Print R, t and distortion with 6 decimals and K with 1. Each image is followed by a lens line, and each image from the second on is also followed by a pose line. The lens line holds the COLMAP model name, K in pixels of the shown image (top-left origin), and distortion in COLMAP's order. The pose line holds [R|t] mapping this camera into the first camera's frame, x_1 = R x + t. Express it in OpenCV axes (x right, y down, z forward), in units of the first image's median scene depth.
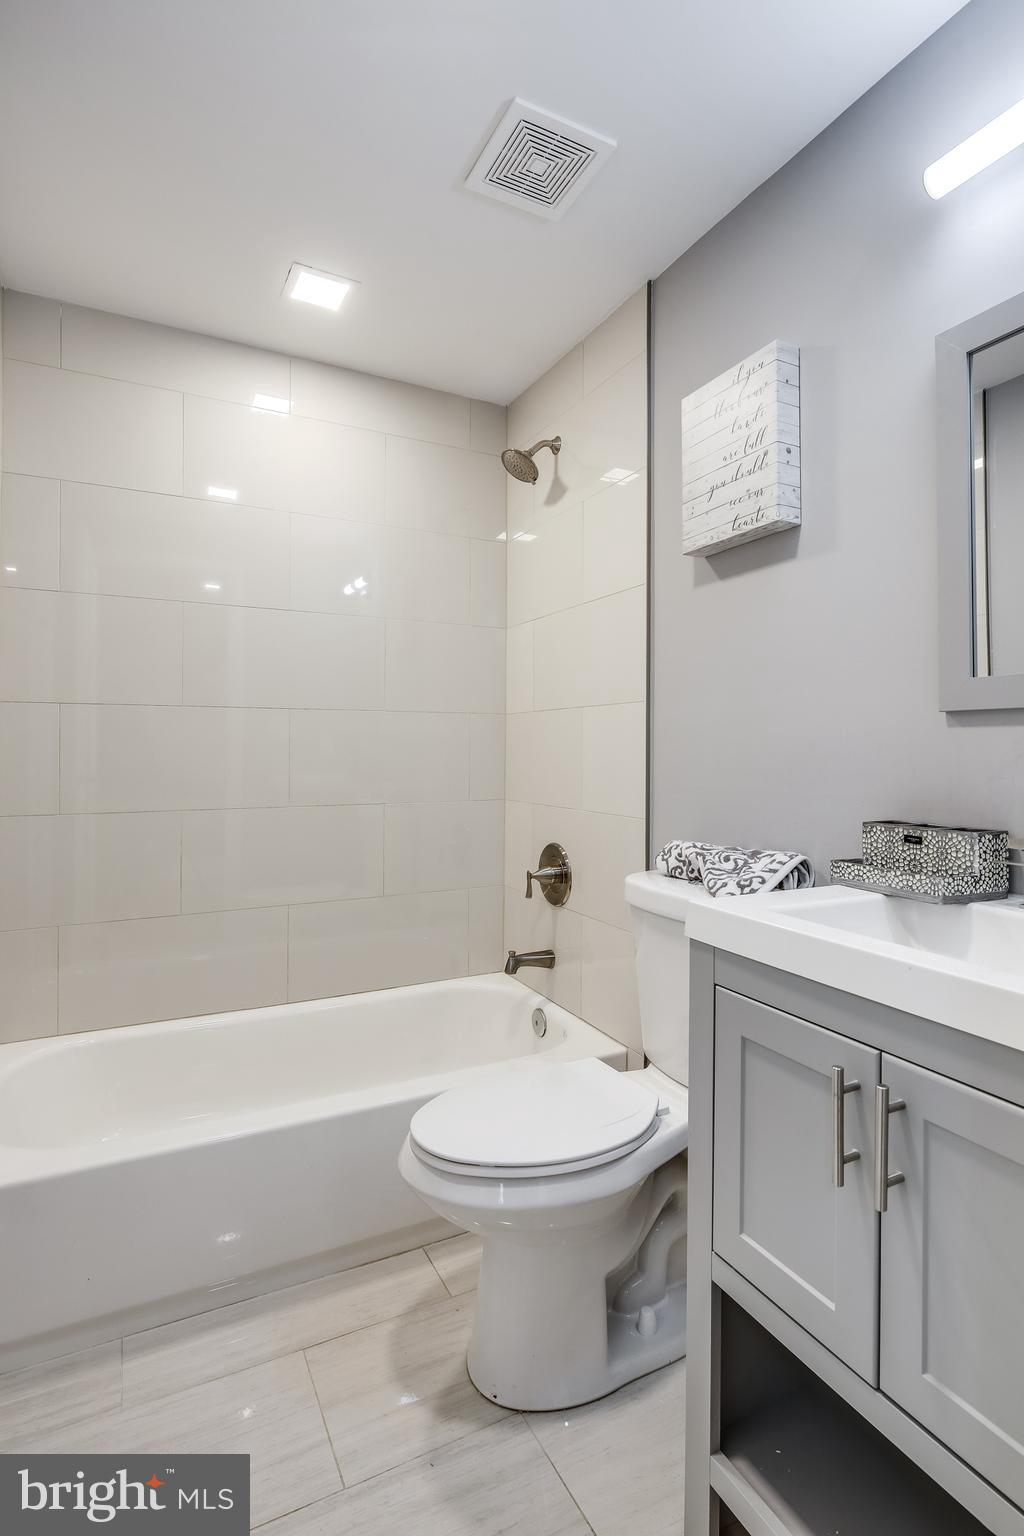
lens RADIAL K [[751.5, 0, 512.0], [0, 751.5, 768.0], [0, 0, 1]] dist [-0.000432, -0.000320]
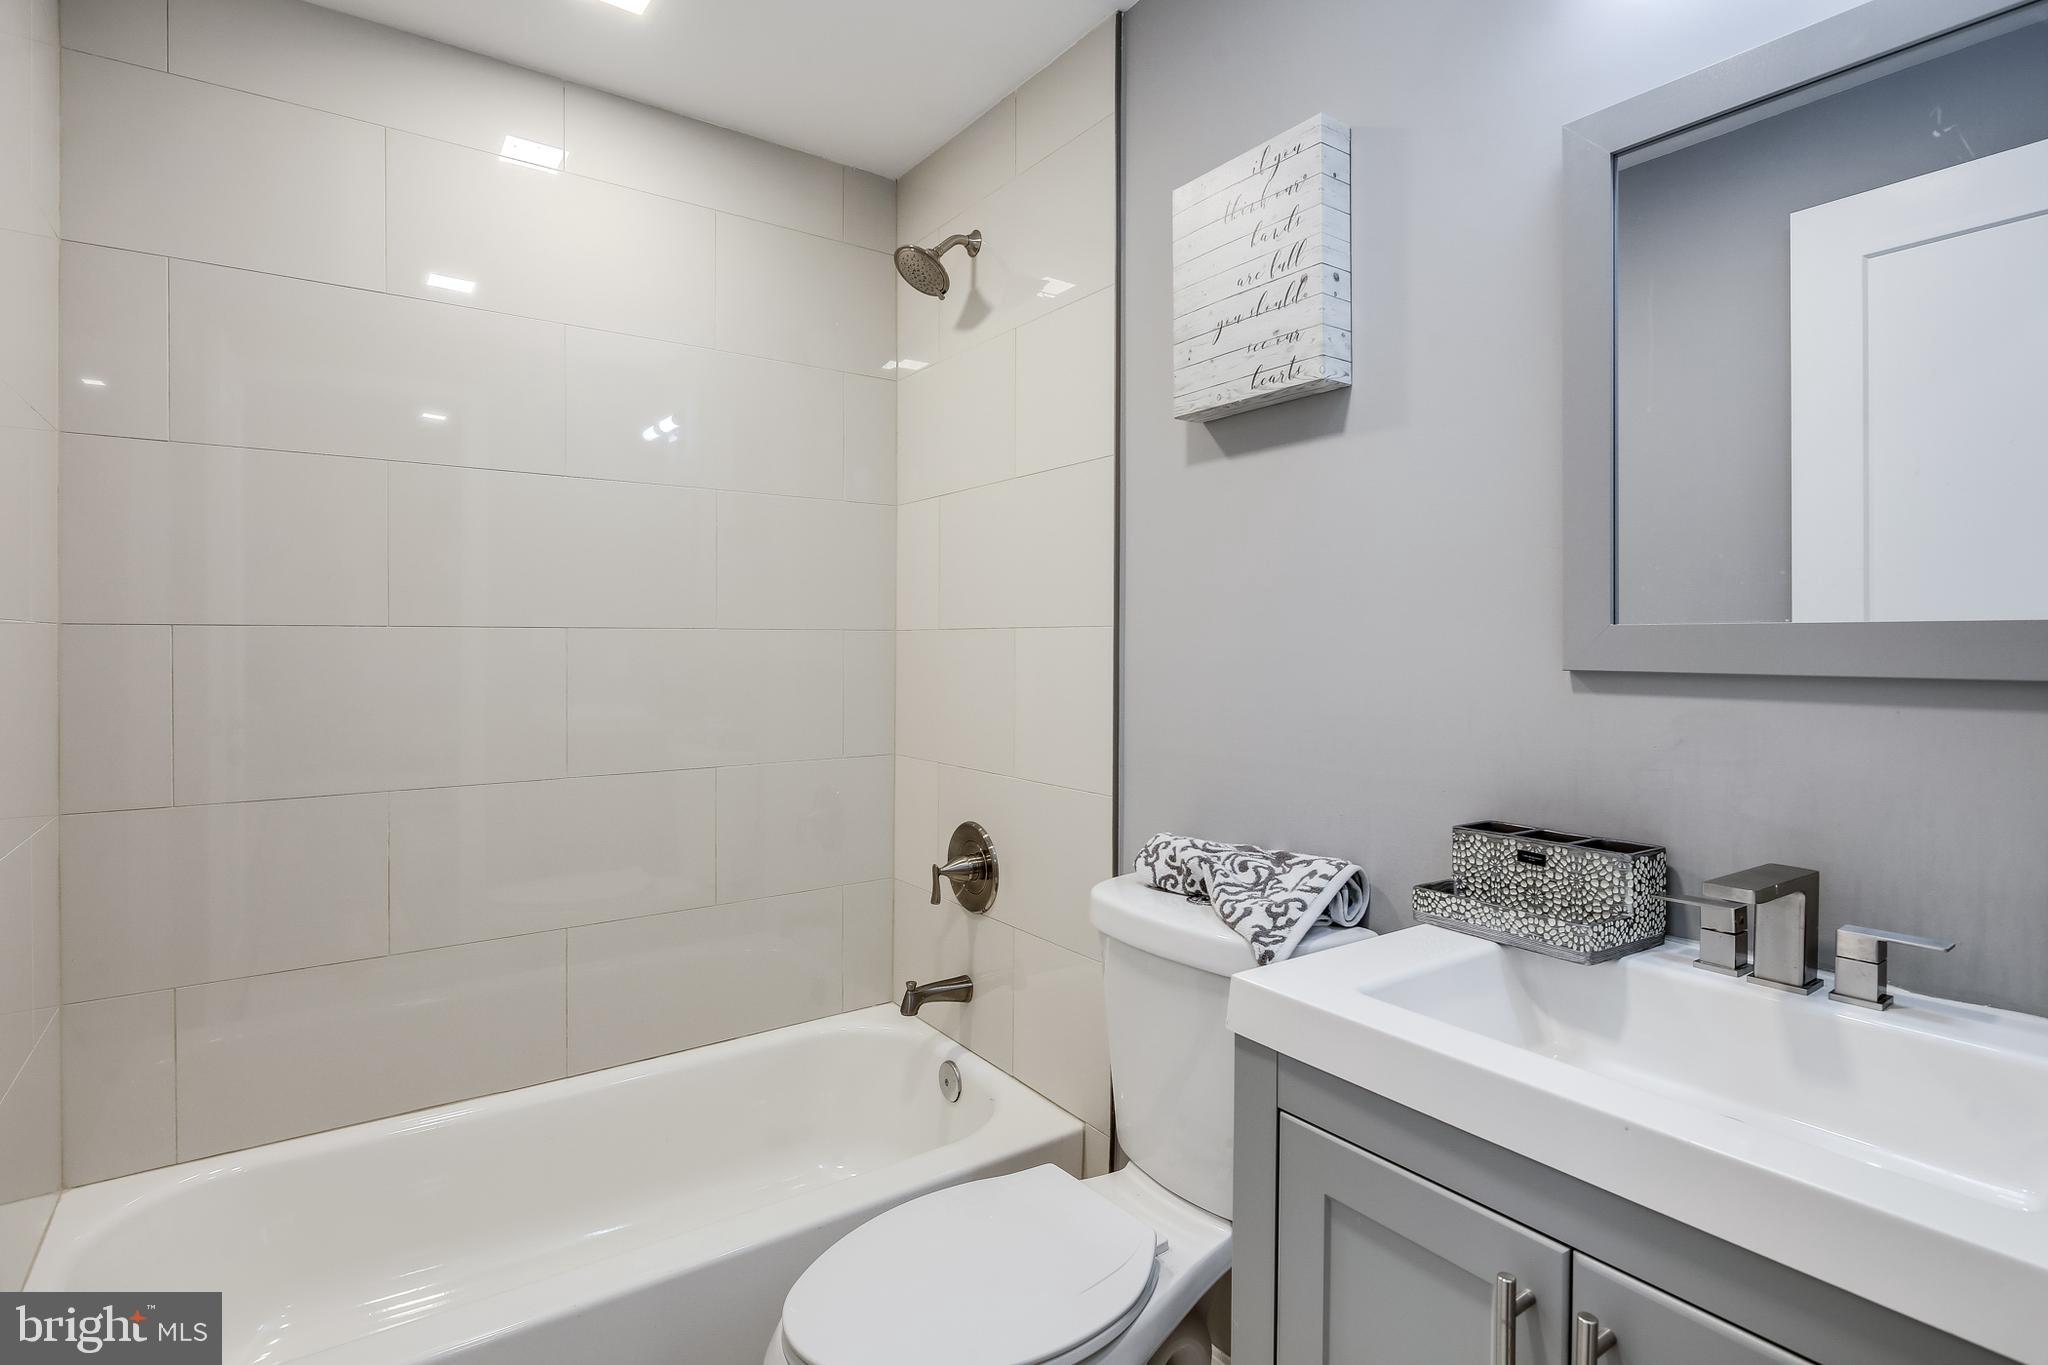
lens RADIAL K [[1013.4, 0, 1024.0], [0, 1013.4, 682.5], [0, 0, 1]] dist [-0.000899, -0.000519]
pose [[0.989376, -0.005114, 0.145291, -0.047014], [0.003447, 0.999925, 0.011725, -0.059748], [-0.145340, -0.011100, 0.989320, 0.113751]]
